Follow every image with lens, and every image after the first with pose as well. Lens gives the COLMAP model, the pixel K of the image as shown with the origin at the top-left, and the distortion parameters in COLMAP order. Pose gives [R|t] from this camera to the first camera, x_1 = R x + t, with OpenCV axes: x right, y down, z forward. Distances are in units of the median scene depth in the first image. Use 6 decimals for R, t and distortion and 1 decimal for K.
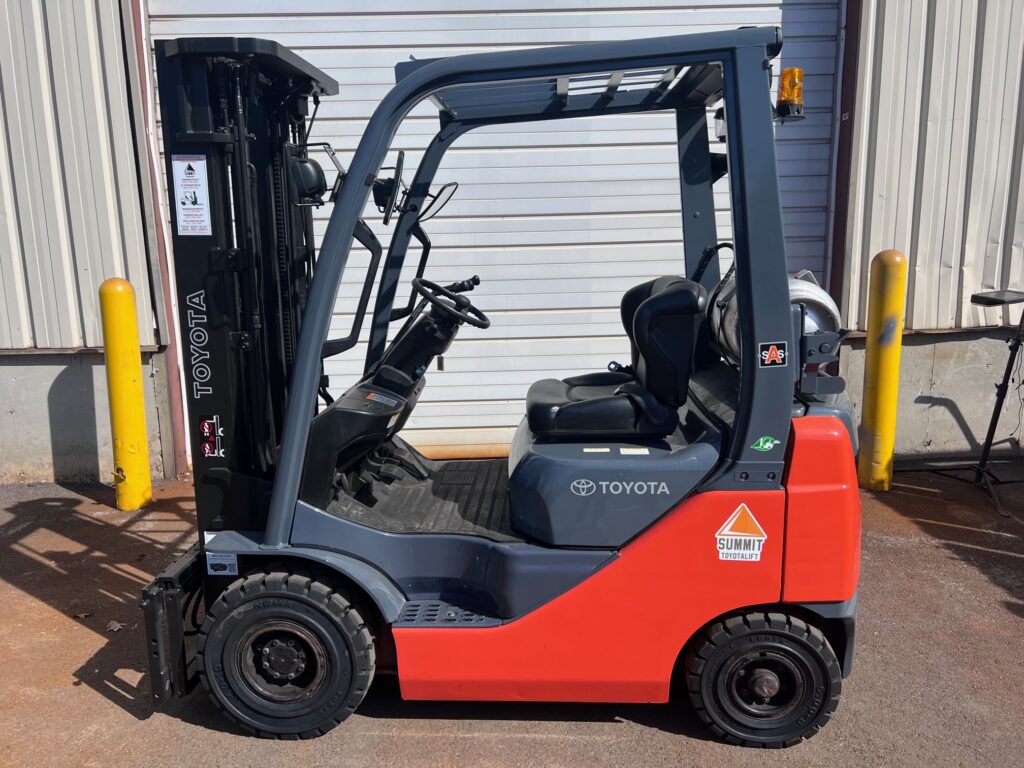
lens RADIAL K [[775.5, 0, 512.3], [0, 775.5, 377.6], [0, 0, 1]] dist [0.039282, -0.039341]
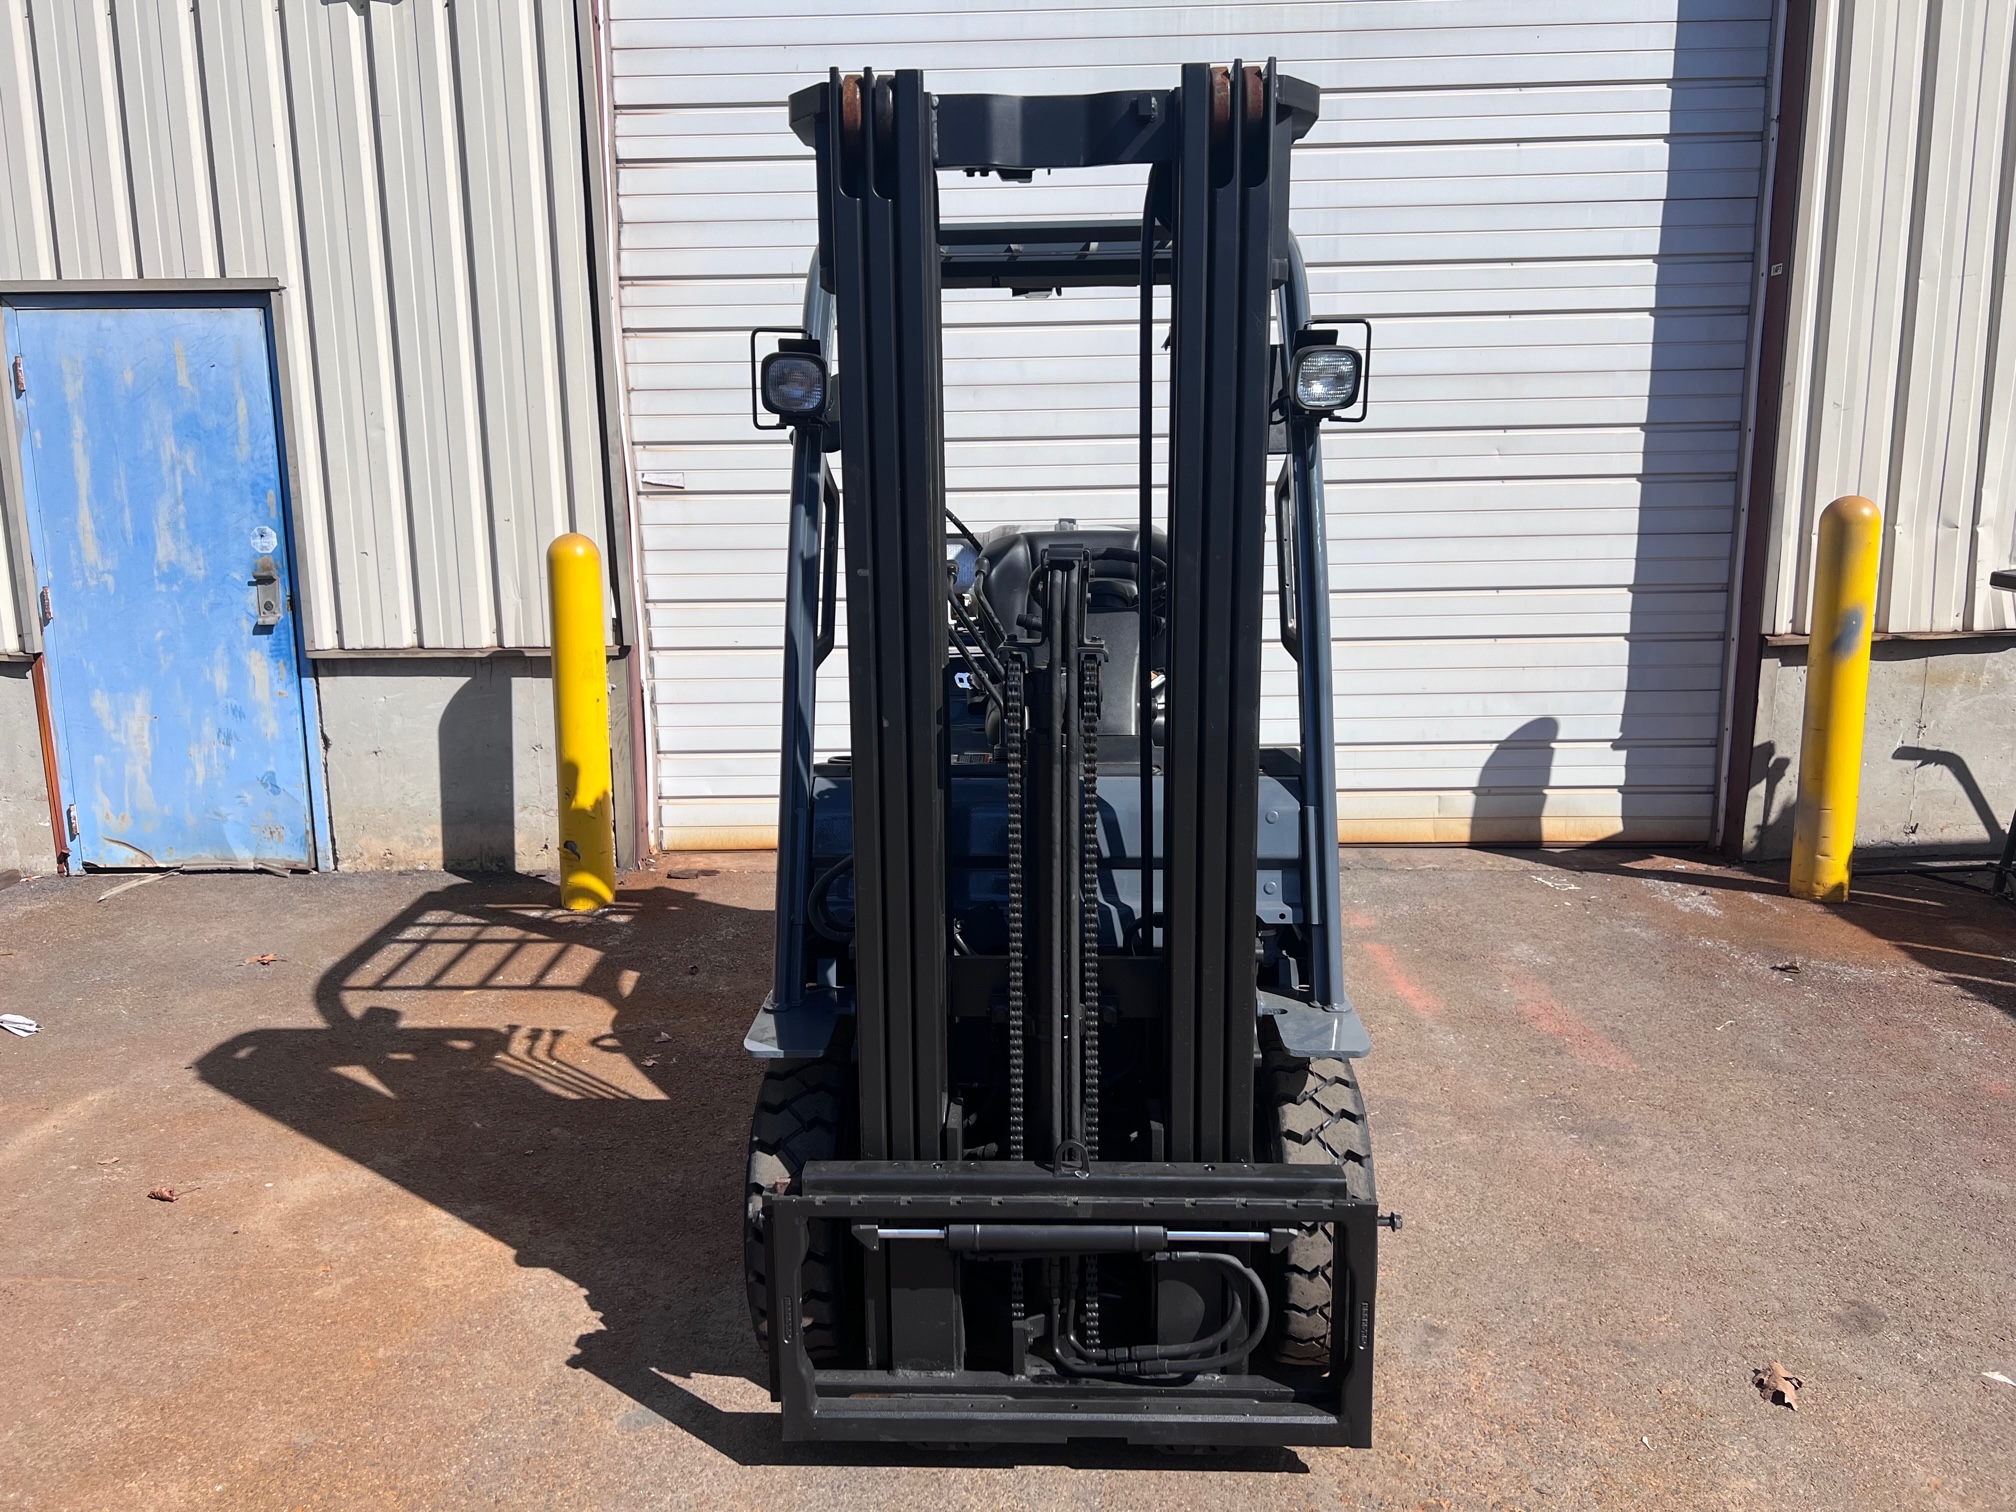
lens RADIAL K [[1526.7, 0, 1003.5], [0, 1526.7, 754.3], [0, 0, 1]] dist [0.039282, -0.039341]
pose [[0.999089, 0.013814, -0.040371, -0.102891], [-0.013966, 0.999896, -0.003486, 0.043152], [0.040319, 0.004047, 0.999179, -0.180068]]
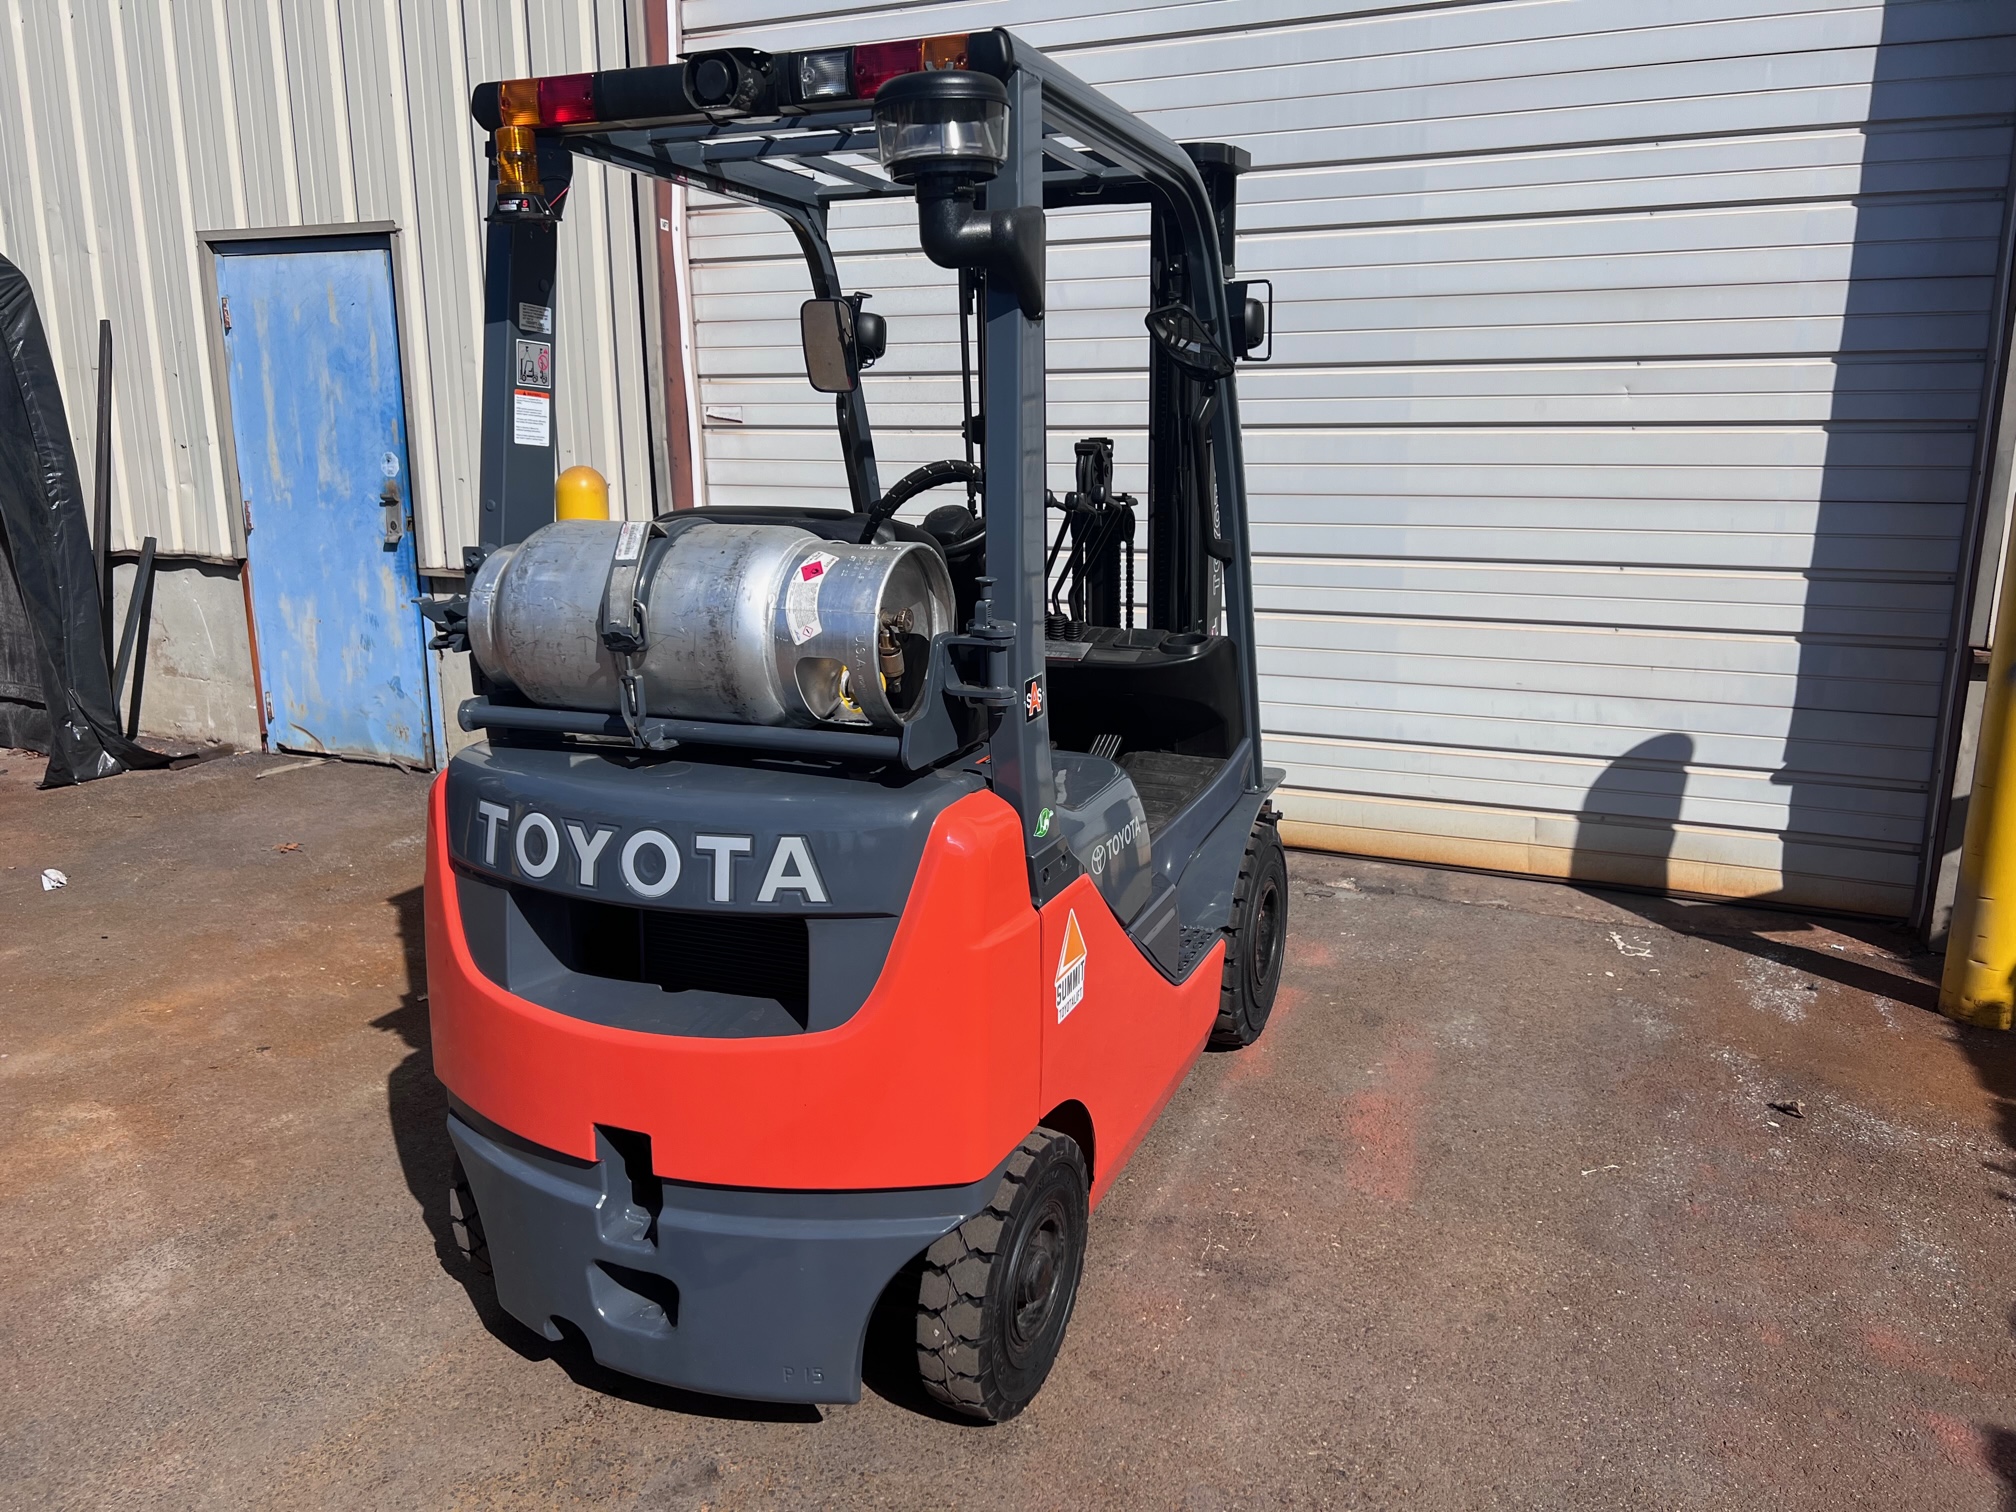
lens RADIAL K [[1526.7, 0, 991.7], [0, 1526.7, 752.9], [0, 0, 1]] dist [0.039282, -0.039341]
pose [[0.903298, 0.110612, -0.414510, 0.295244], [-0.092737, 0.993691, 0.063075, -0.005448], [0.418871, -0.018535, 0.907856, 0.013216]]
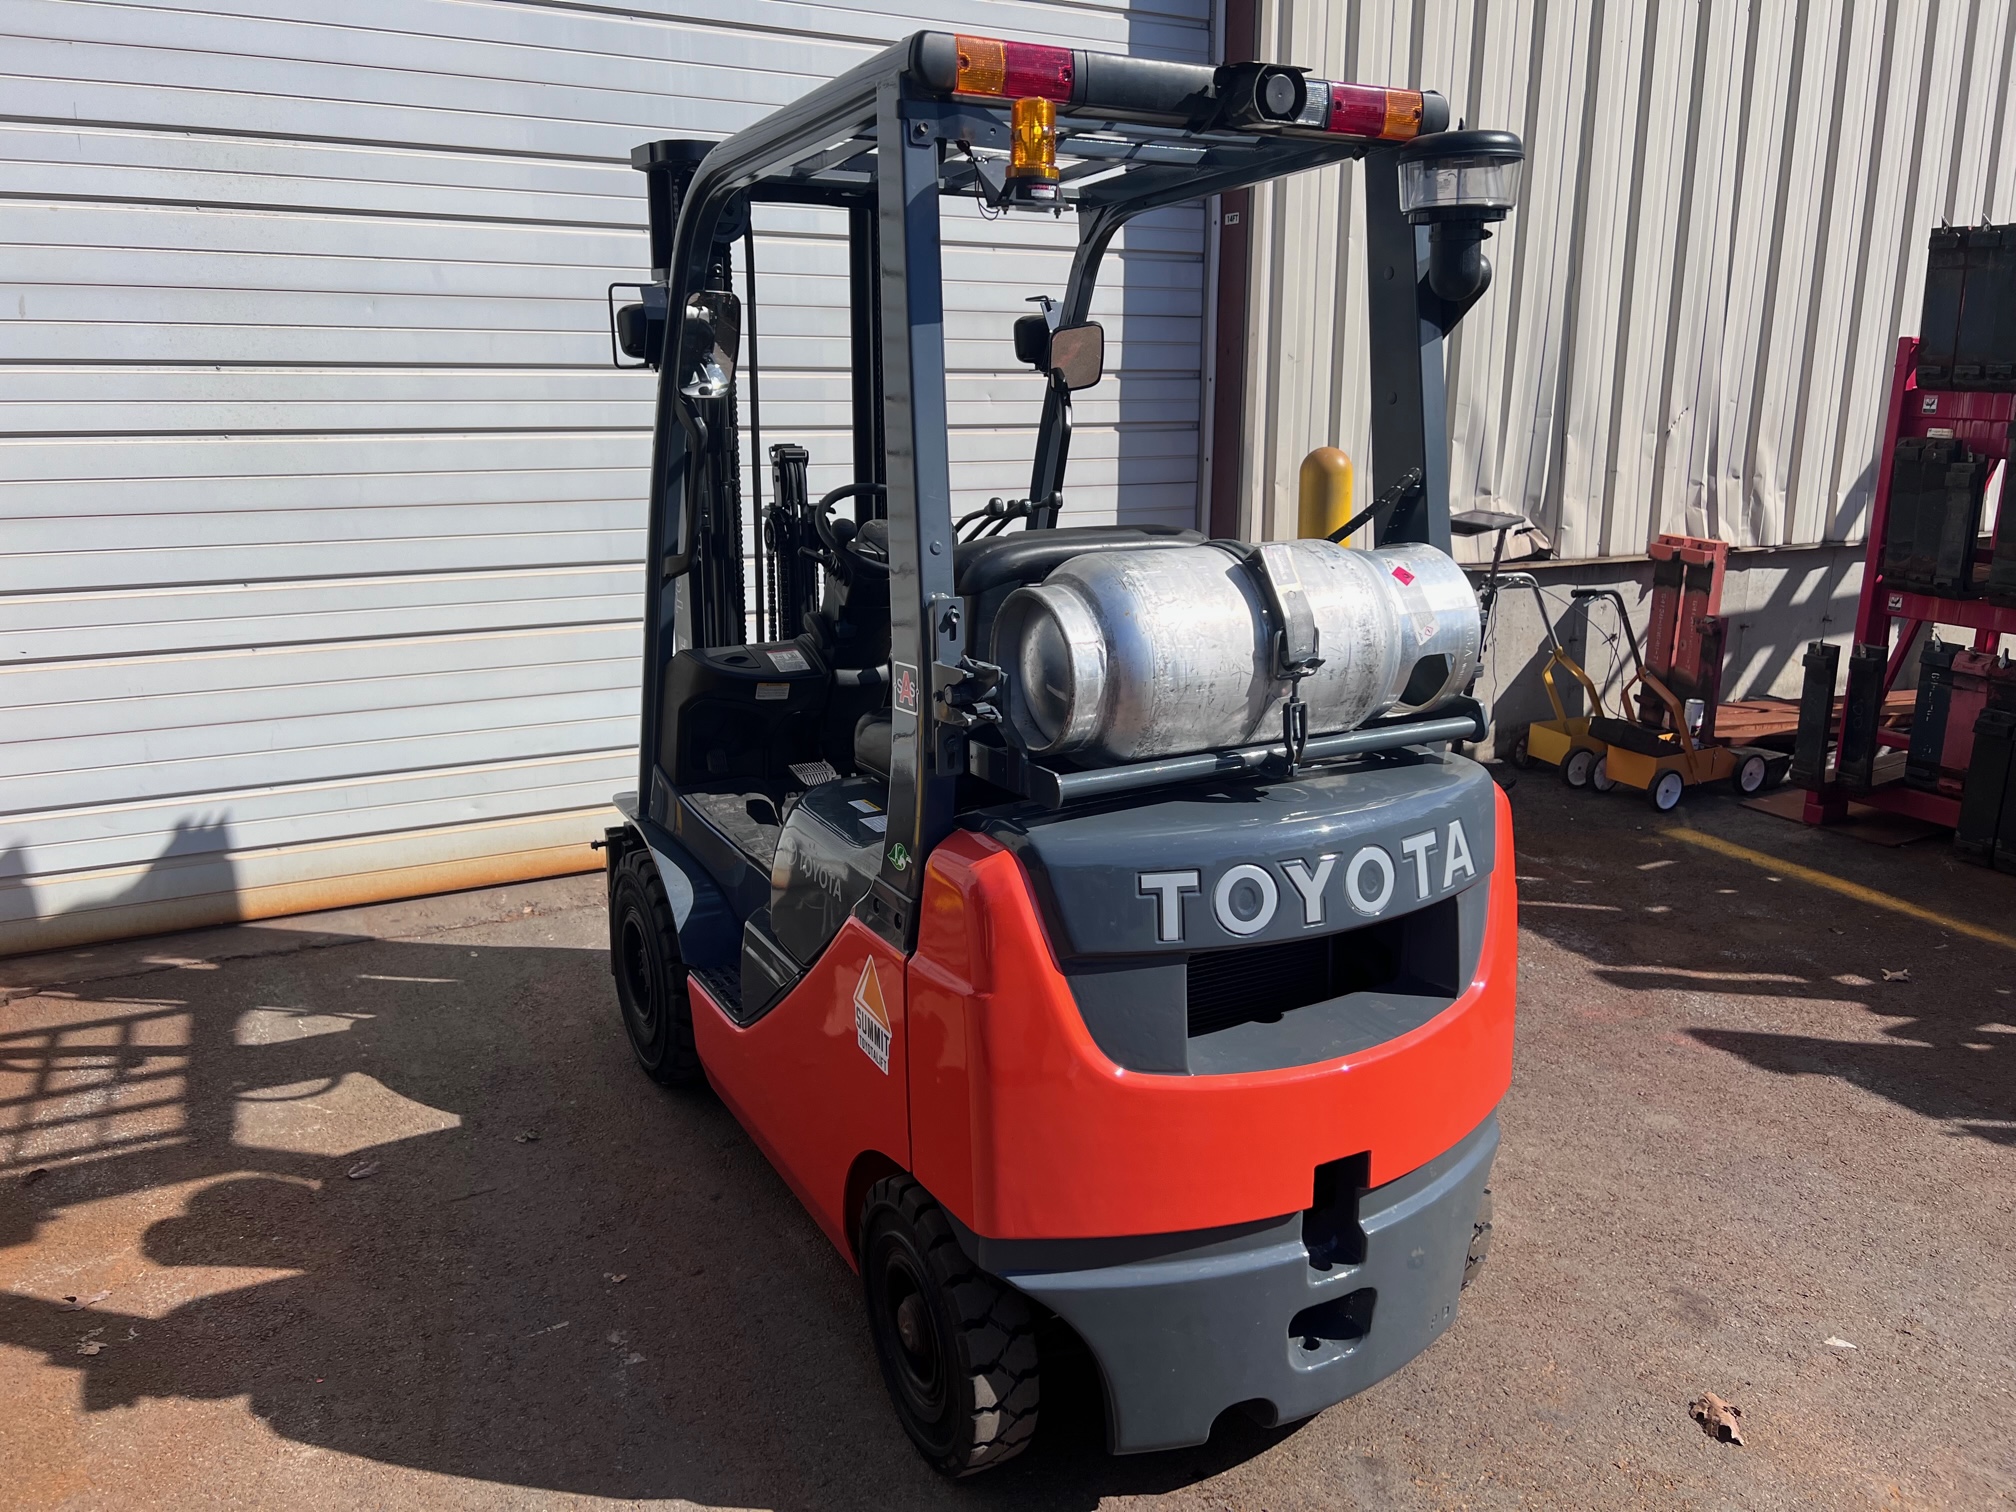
lens RADIAL K [[1526.7, 0, 1017.7], [0, 1526.7, 750.6], [0, 0, 1]] dist [0.039282, -0.039341]
pose [[0.891899, -0.081586, 0.444814, -0.264005], [0.065884, 0.996540, 0.050675, -0.002029], [-0.447410, -0.015891, 0.894188, 0.027442]]
